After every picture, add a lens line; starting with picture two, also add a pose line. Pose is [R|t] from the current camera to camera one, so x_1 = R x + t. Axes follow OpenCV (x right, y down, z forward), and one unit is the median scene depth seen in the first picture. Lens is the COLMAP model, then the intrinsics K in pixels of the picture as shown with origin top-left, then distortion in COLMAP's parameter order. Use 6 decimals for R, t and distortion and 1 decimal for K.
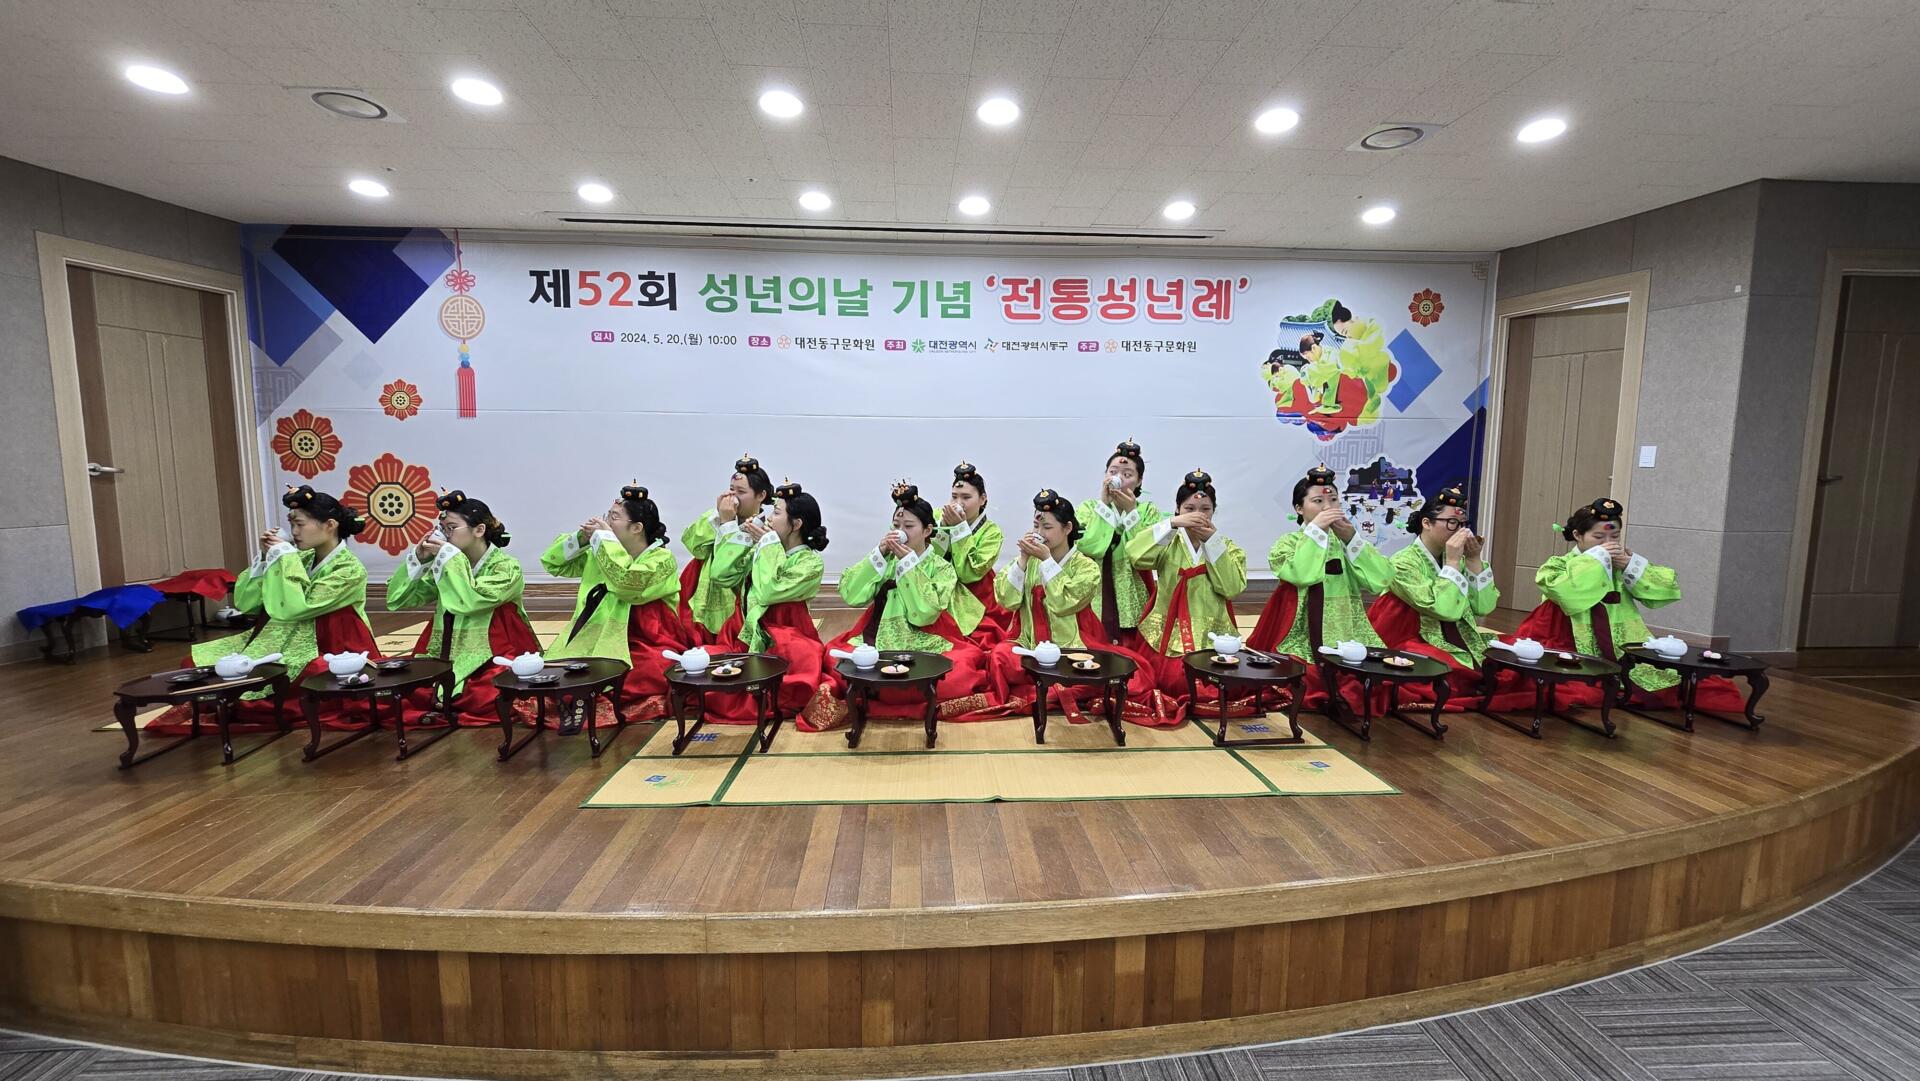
lens RADIAL K [[768.0, 0, 954.3], [0, 768.0, 541.0], [0, 0, 1]] dist [0.001191, 0.000064]
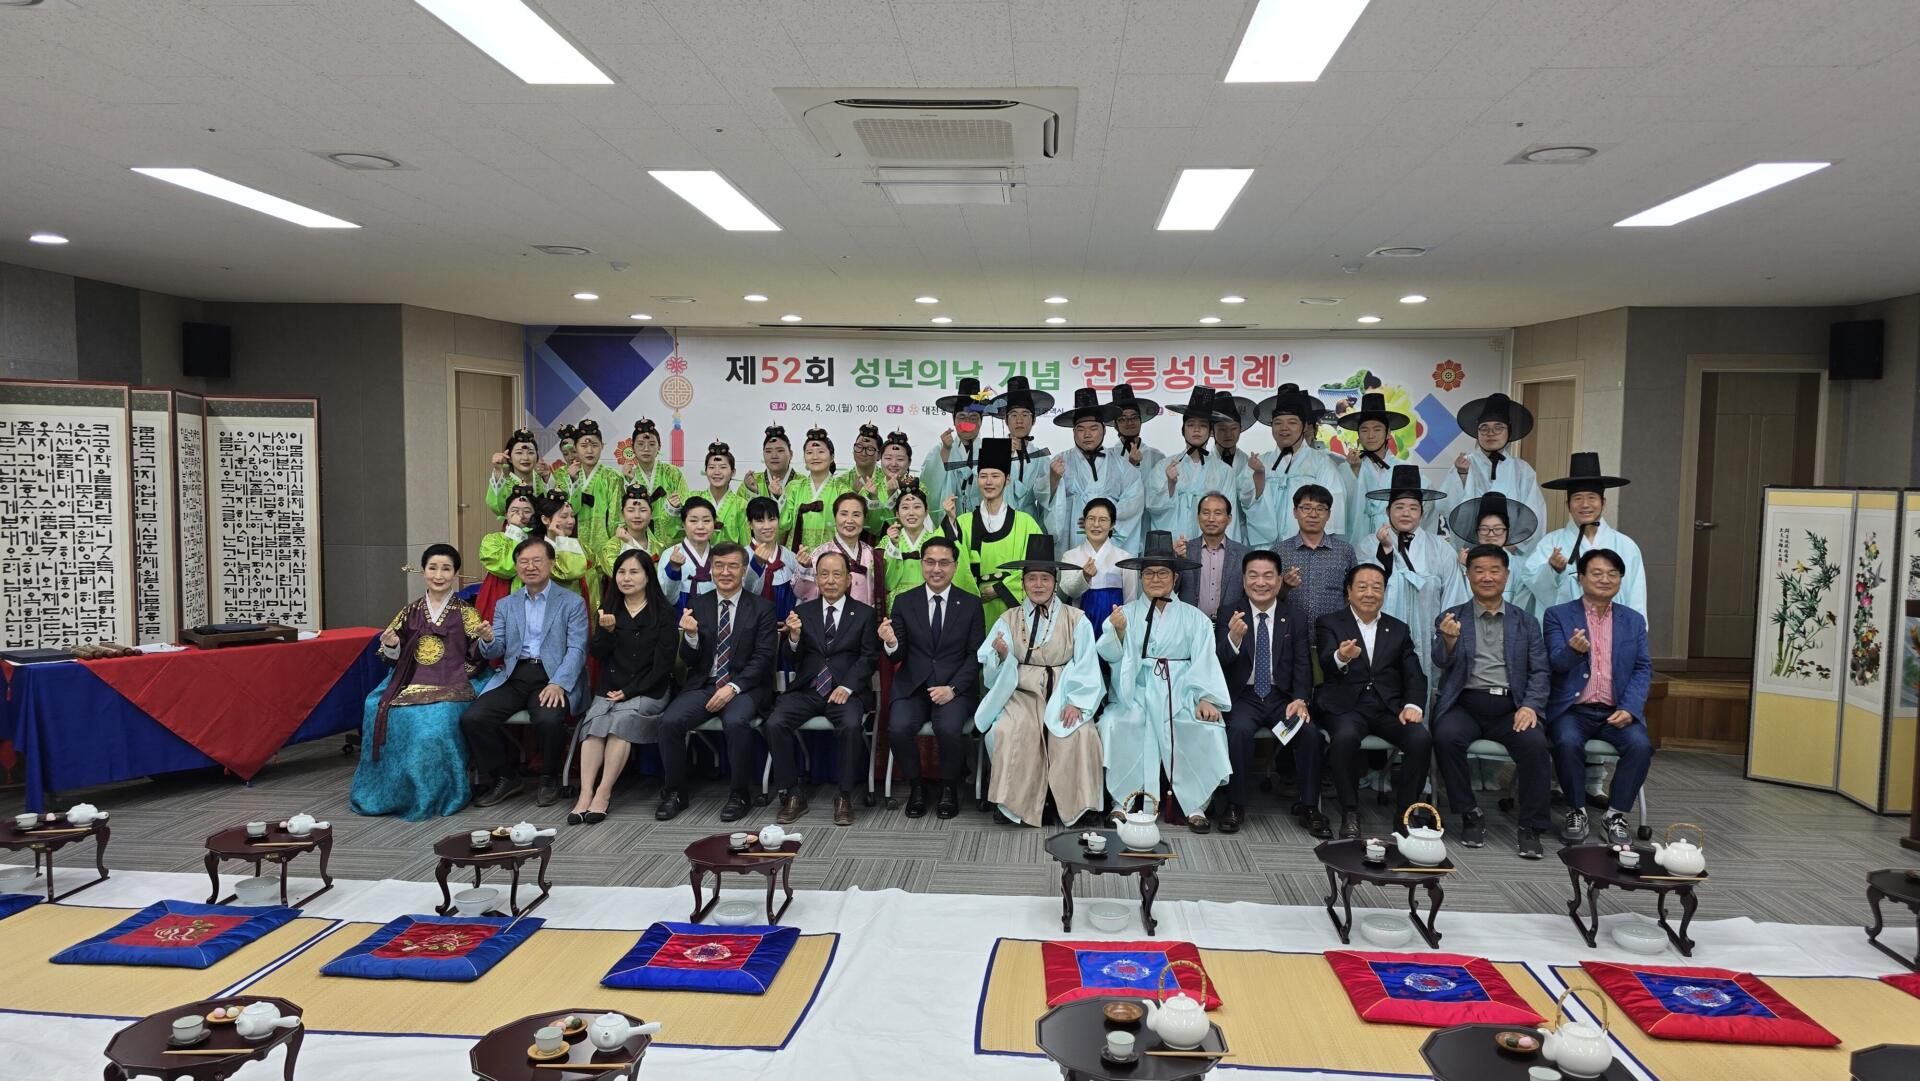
lens RADIAL K [[1296.8, 0, 967.8], [0, 1296.8, 544.9], [0, 0, 1]] dist [0.005661, 0.000354]
pose [[0.991552, 0.013129, -0.129044, 0.153683], [-0.018697, 0.998941, -0.042035, 0.058578], [0.128356, 0.044092, 0.990748, -1.145676]]
